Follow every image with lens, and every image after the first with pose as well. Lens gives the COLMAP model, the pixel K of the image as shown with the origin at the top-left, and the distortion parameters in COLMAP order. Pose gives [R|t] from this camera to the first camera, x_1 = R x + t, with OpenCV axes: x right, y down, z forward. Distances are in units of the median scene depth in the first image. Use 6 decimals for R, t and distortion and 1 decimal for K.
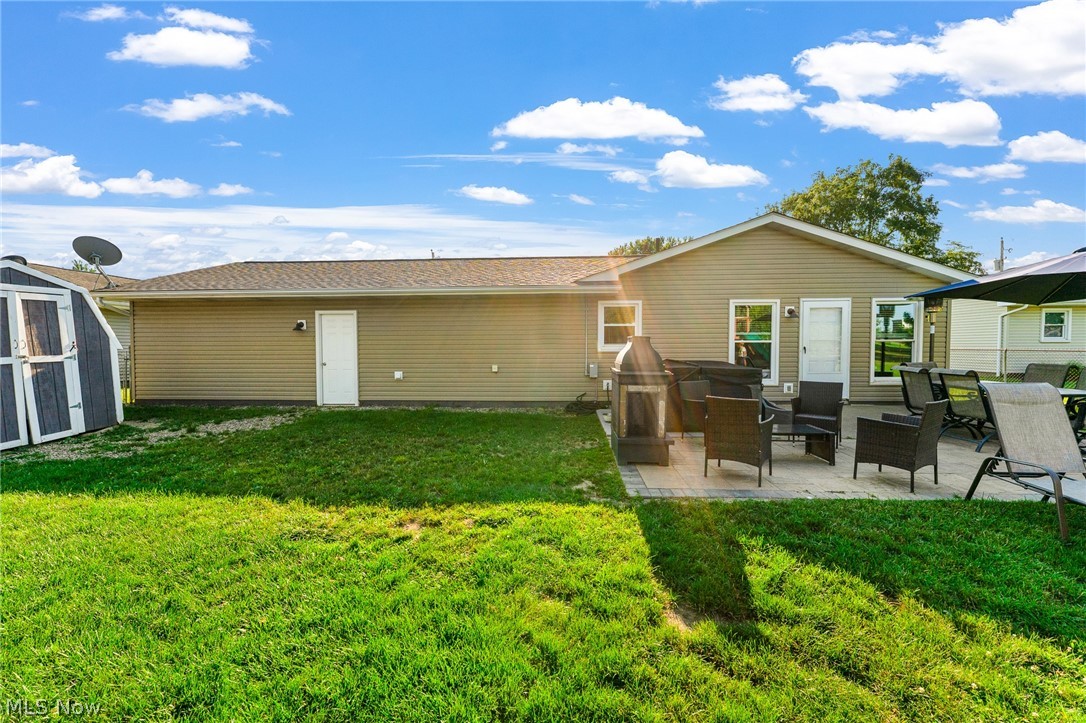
lens RADIAL K [[438.2, 0, 543.0], [0, 438.2, 361.5], [0, 0, 1]] dist [-0.000918, -0.000349]
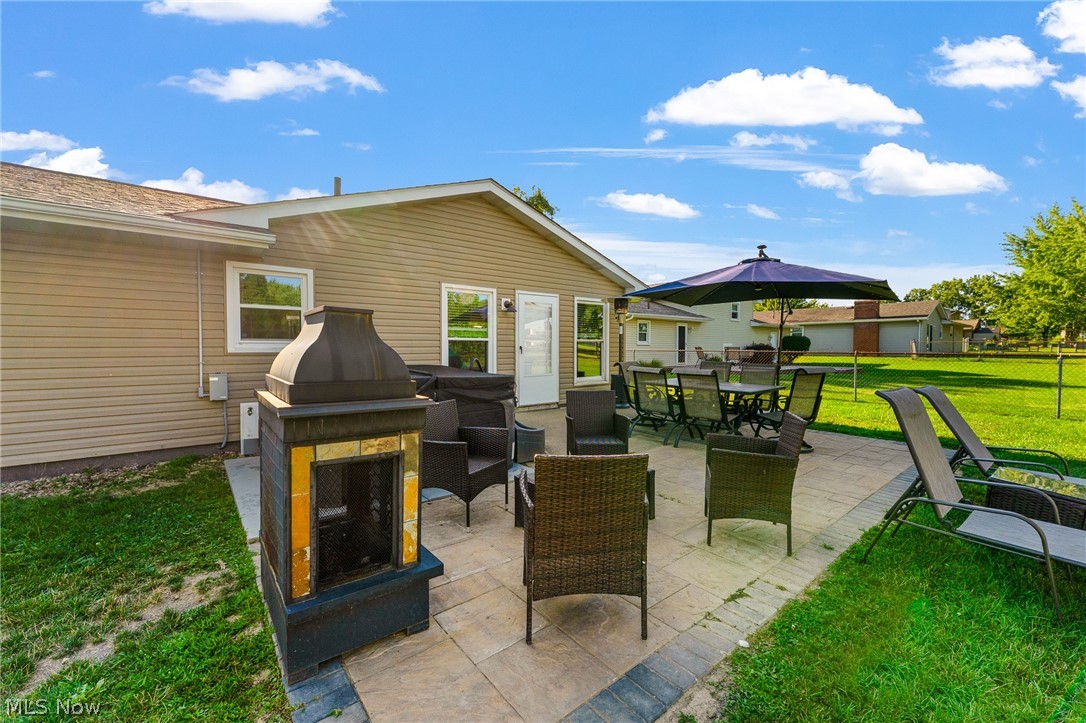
lens RADIAL K [[432.0, 0, 547.4], [0, 432.0, 360.7], [0, 0, 1]] dist [-0.002129, -0.000725]
pose [[0.732980, -0.015875, 0.680065, 0.056067], [0.020229, 0.999794, 0.001535, -0.005490], [-0.679950, 0.012632, 0.733150, 0.362207]]
